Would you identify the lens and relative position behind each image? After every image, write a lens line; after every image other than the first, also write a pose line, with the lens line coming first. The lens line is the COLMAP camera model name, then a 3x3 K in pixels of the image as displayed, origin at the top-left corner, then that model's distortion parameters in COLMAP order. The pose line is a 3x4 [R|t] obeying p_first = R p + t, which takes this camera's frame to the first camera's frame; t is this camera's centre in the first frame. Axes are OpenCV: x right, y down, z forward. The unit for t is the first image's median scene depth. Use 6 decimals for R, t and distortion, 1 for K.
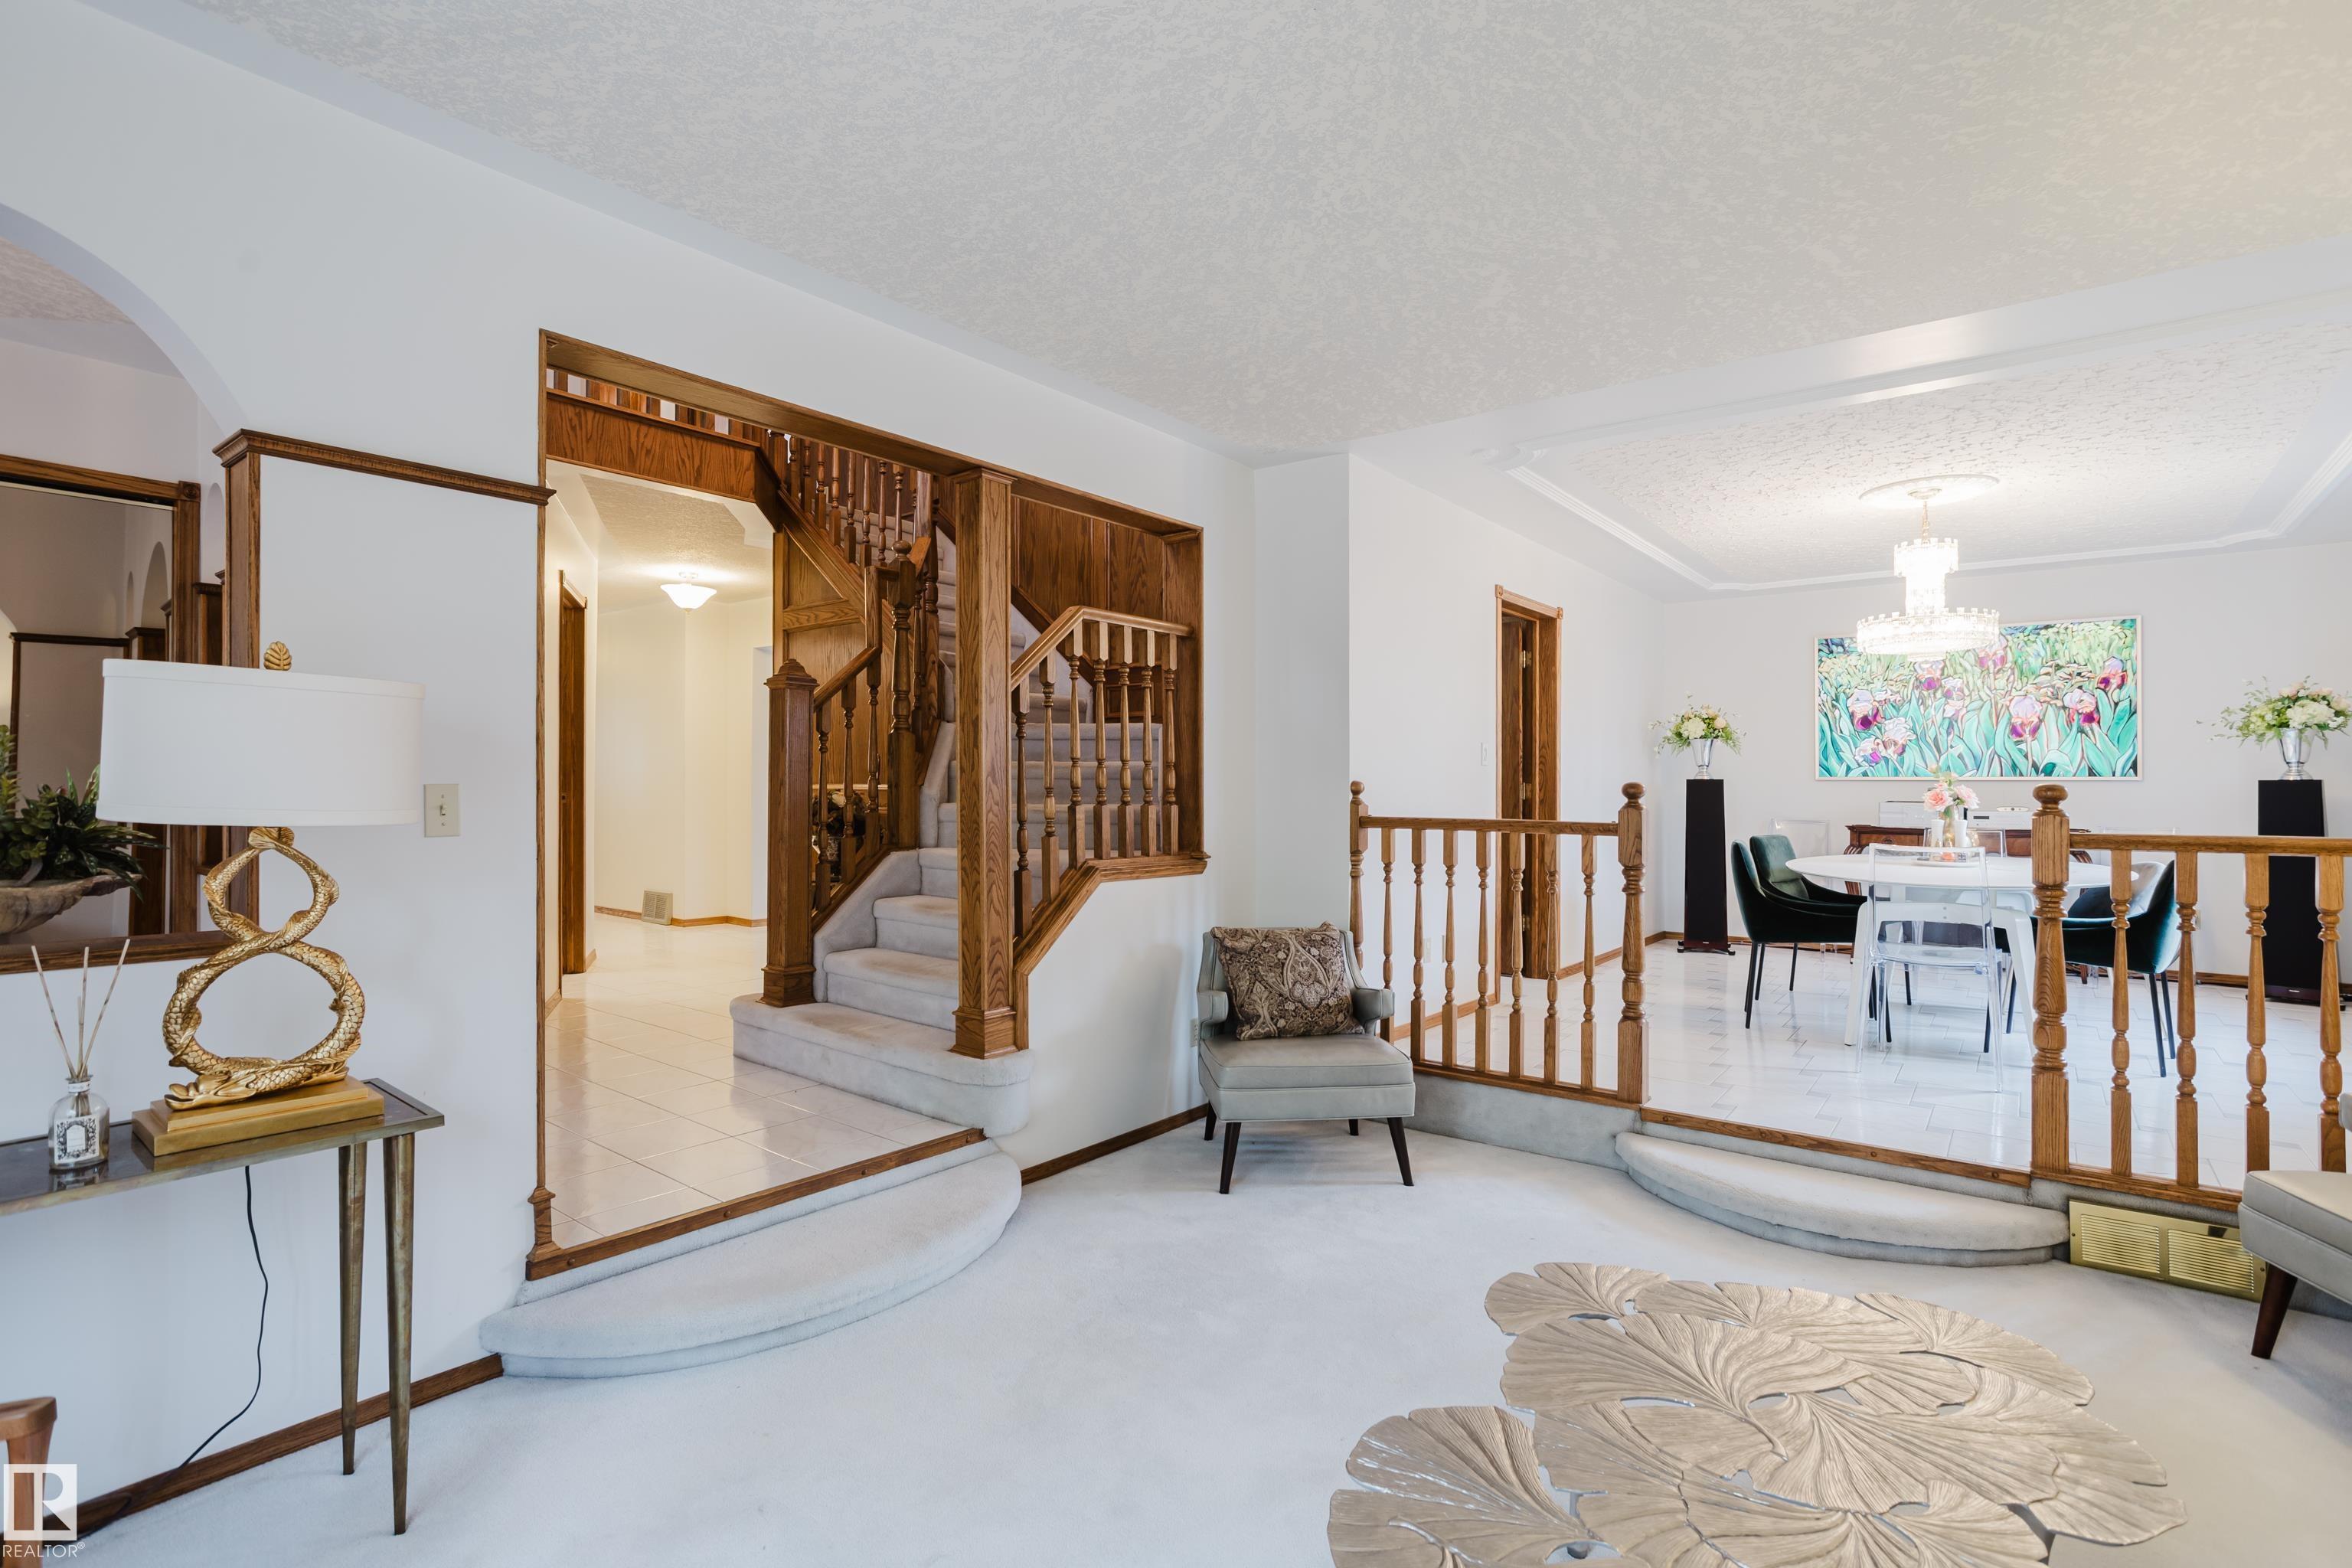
lens RADIAL K [[1147.1, 0, 1172.8], [0, 1147.1, 747.5], [0, 0, 1]] dist [-0.048809, 0.031897]
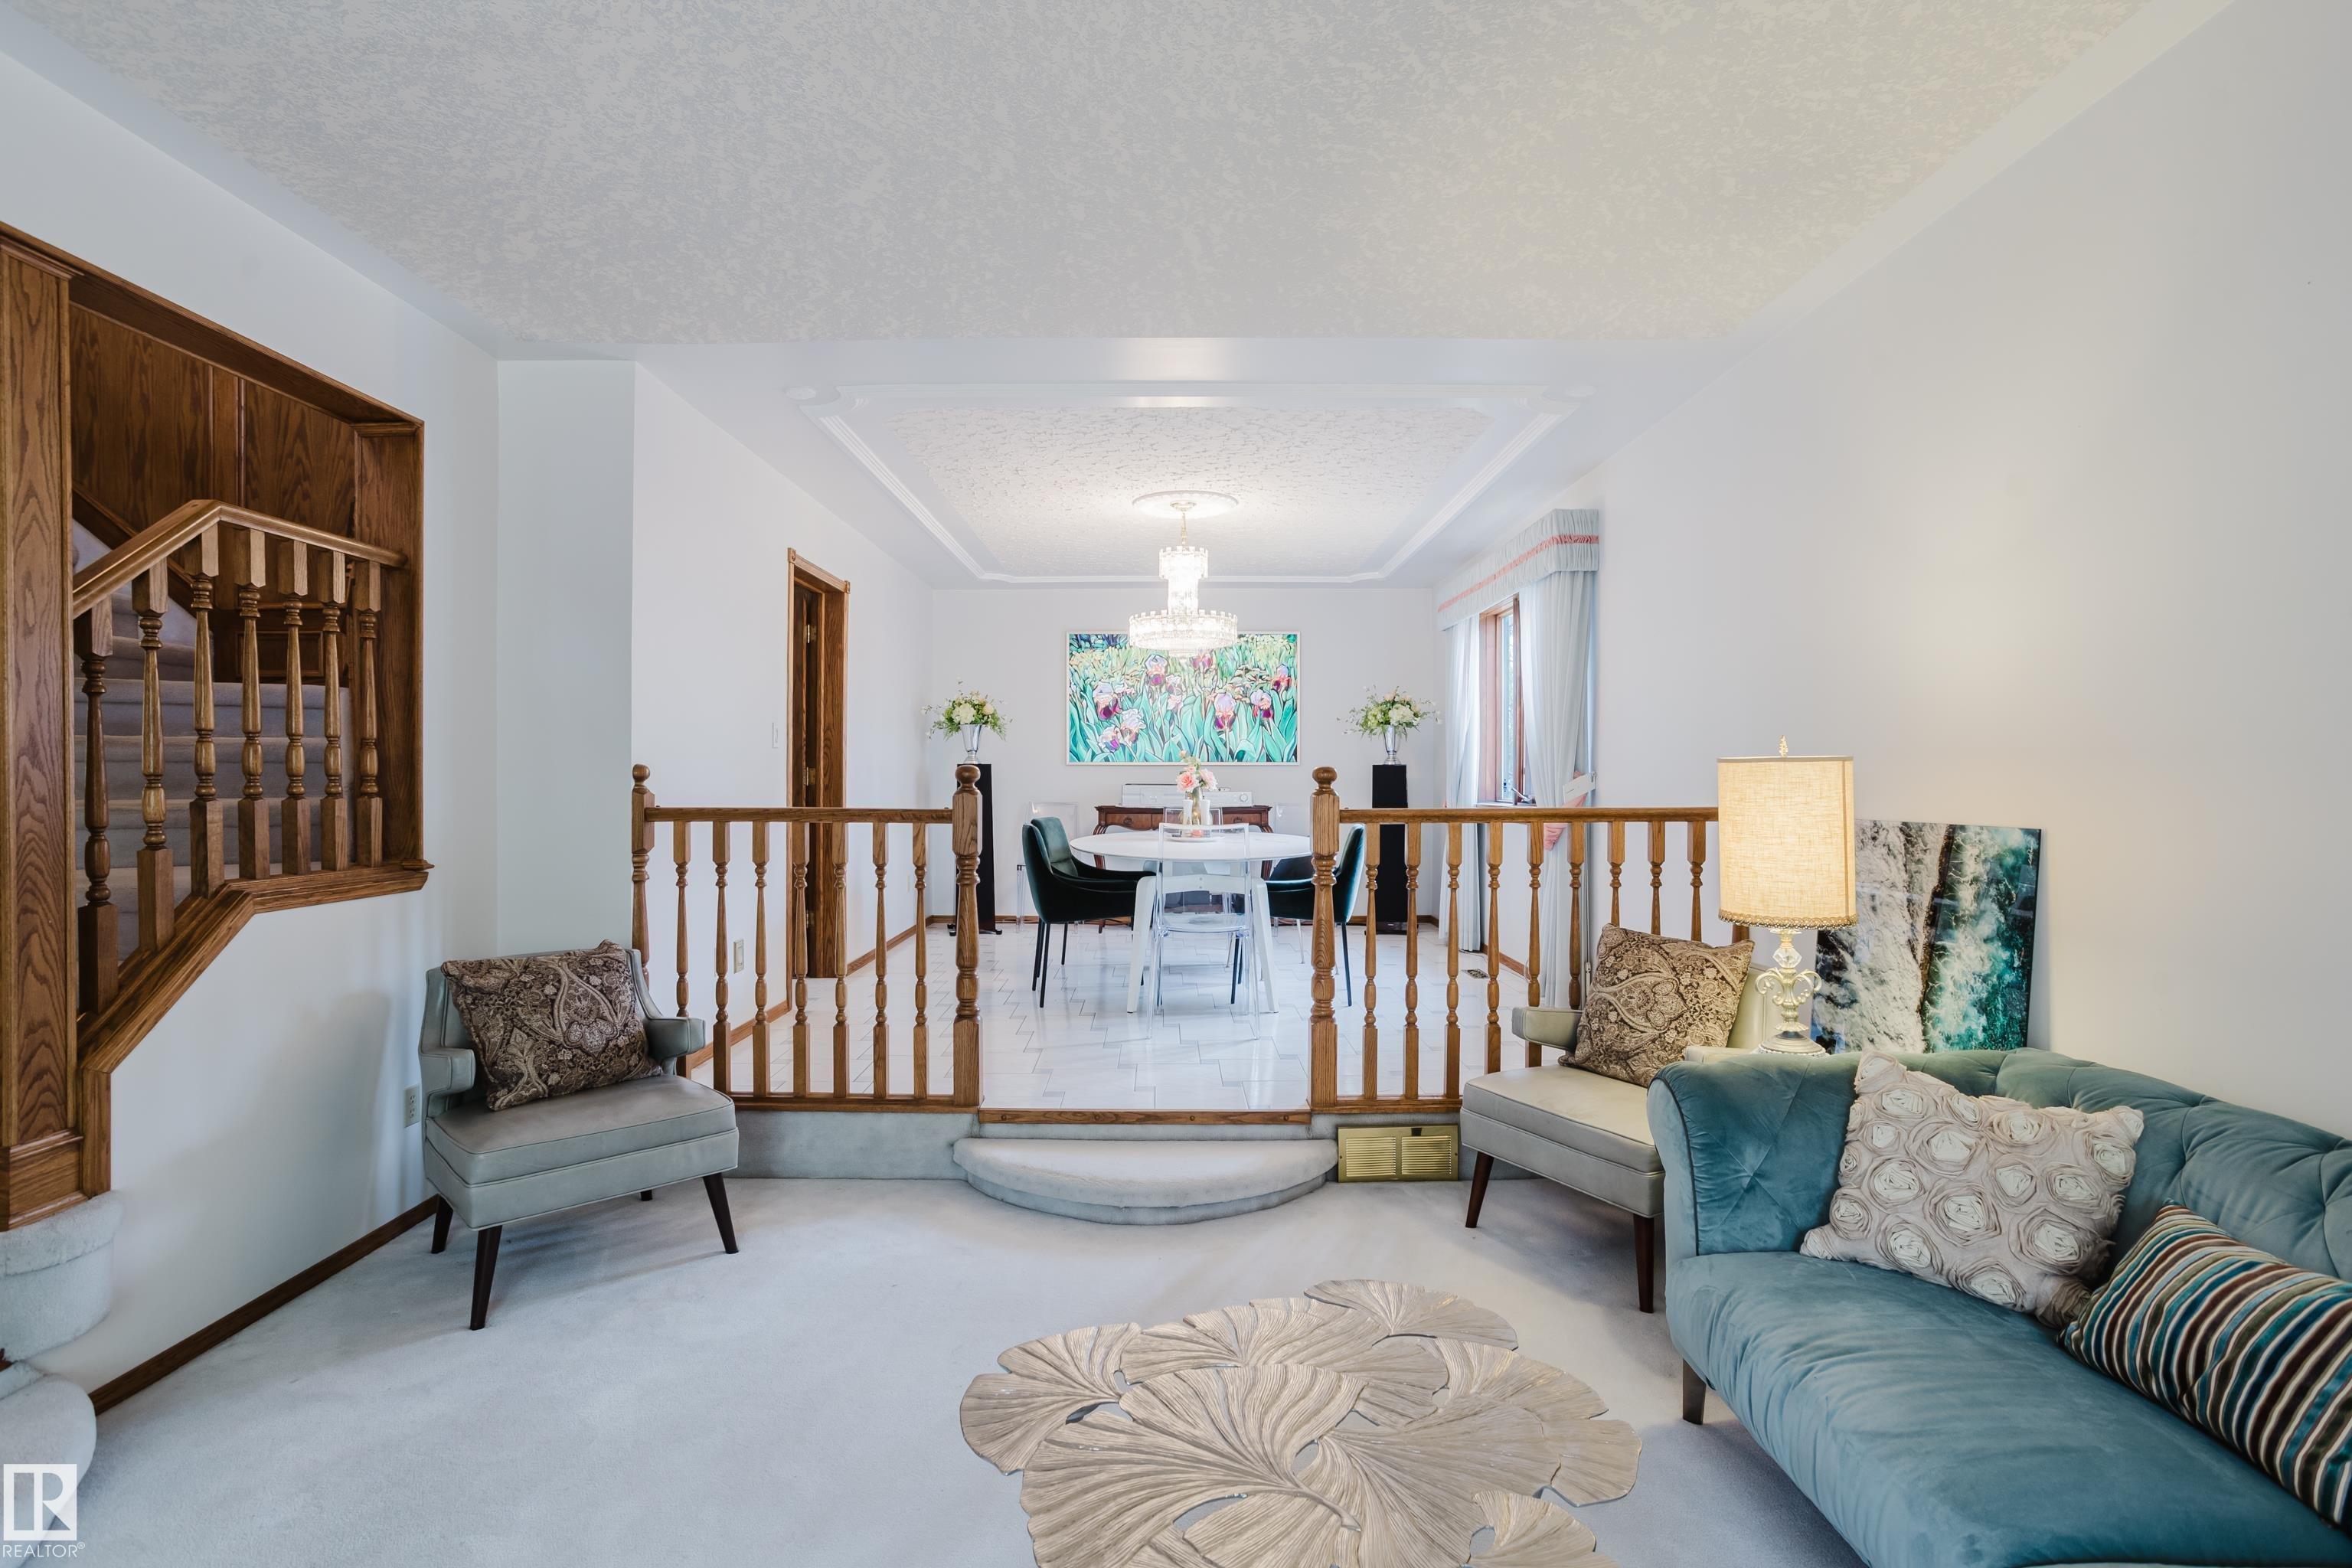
lens RADIAL K [[1151.9, 0, 1172.3], [0, 1151.9, 755.7], [0, 0, 1]] dist [-0.050056, 0.032902]
pose [[0.793378, 0.004408, 0.608714, -0.036729], [-0.016218, 0.999772, 0.013898, 0.006045], [-0.608513, -0.020898, 0.793268, 0.133117]]
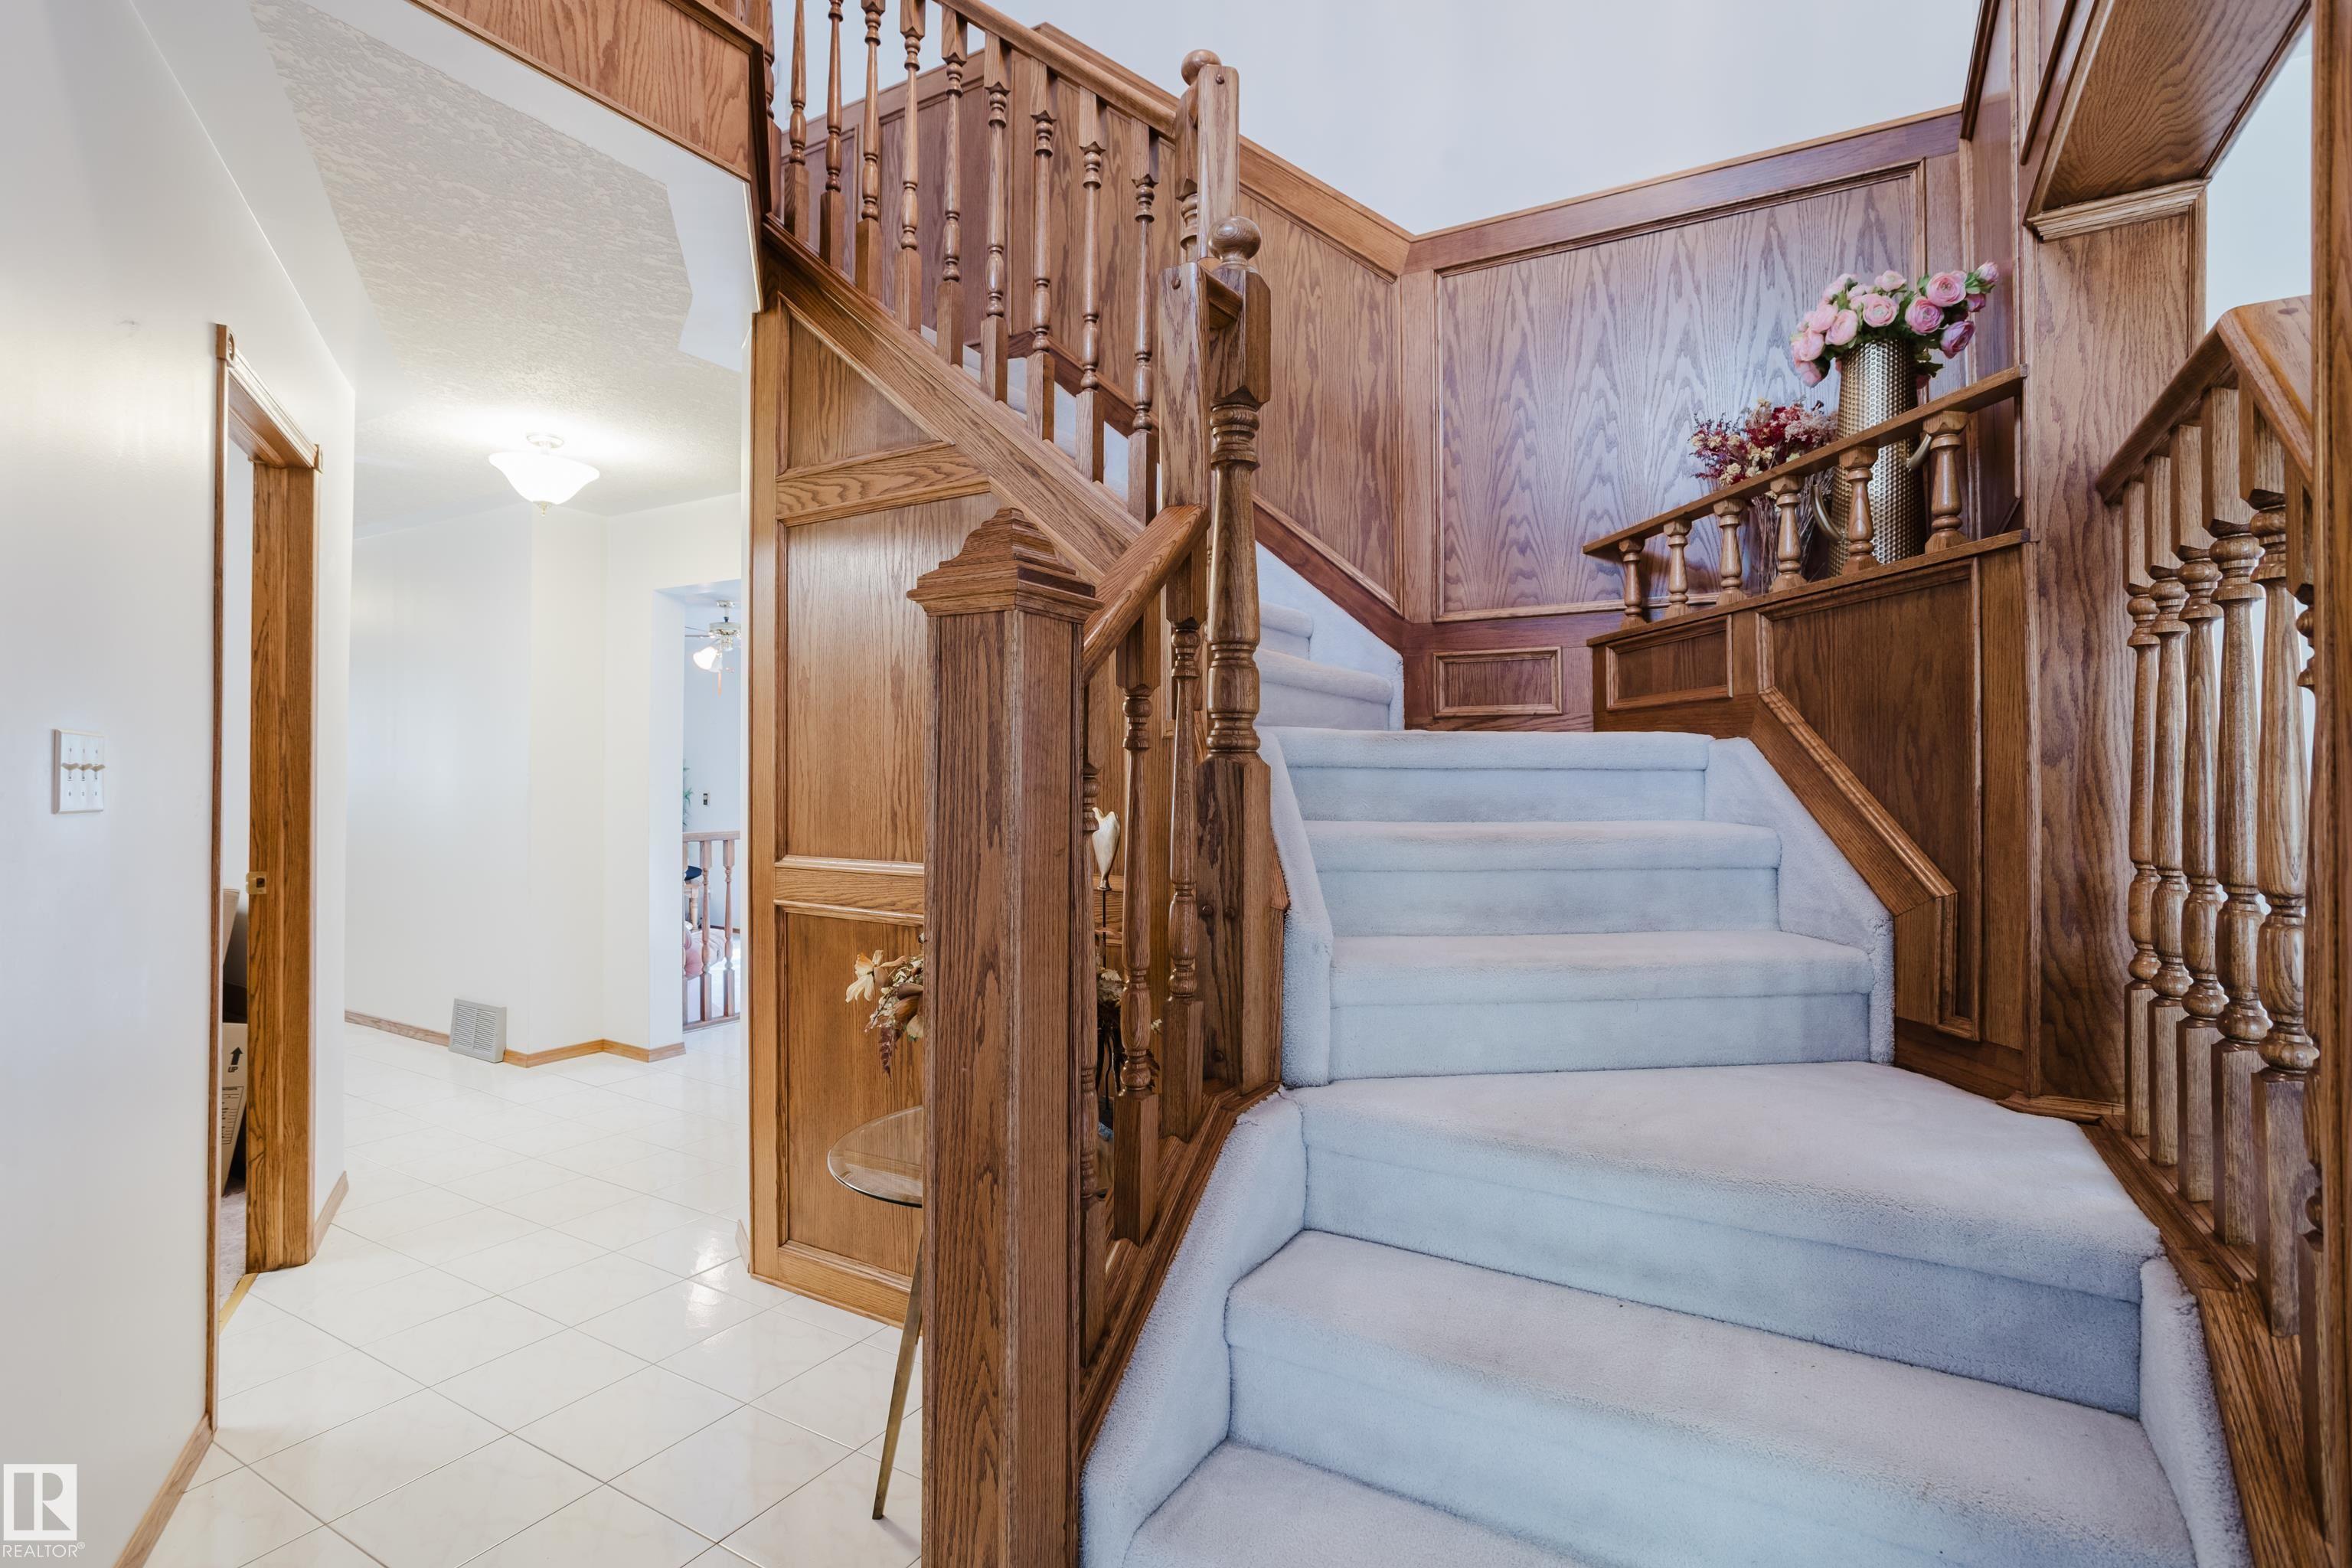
lens RADIAL K [[1147.1, 0, 1172.8], [0, 1147.1, 747.5], [0, 0, 1]] dist [-0.048809, 0.031897]
pose [[0.991564, 0.005209, 0.129510, -0.353841], [-0.005930, 0.999969, 0.005181, -0.021742], [-0.129479, -0.005905, 0.991565, 0.763802]]
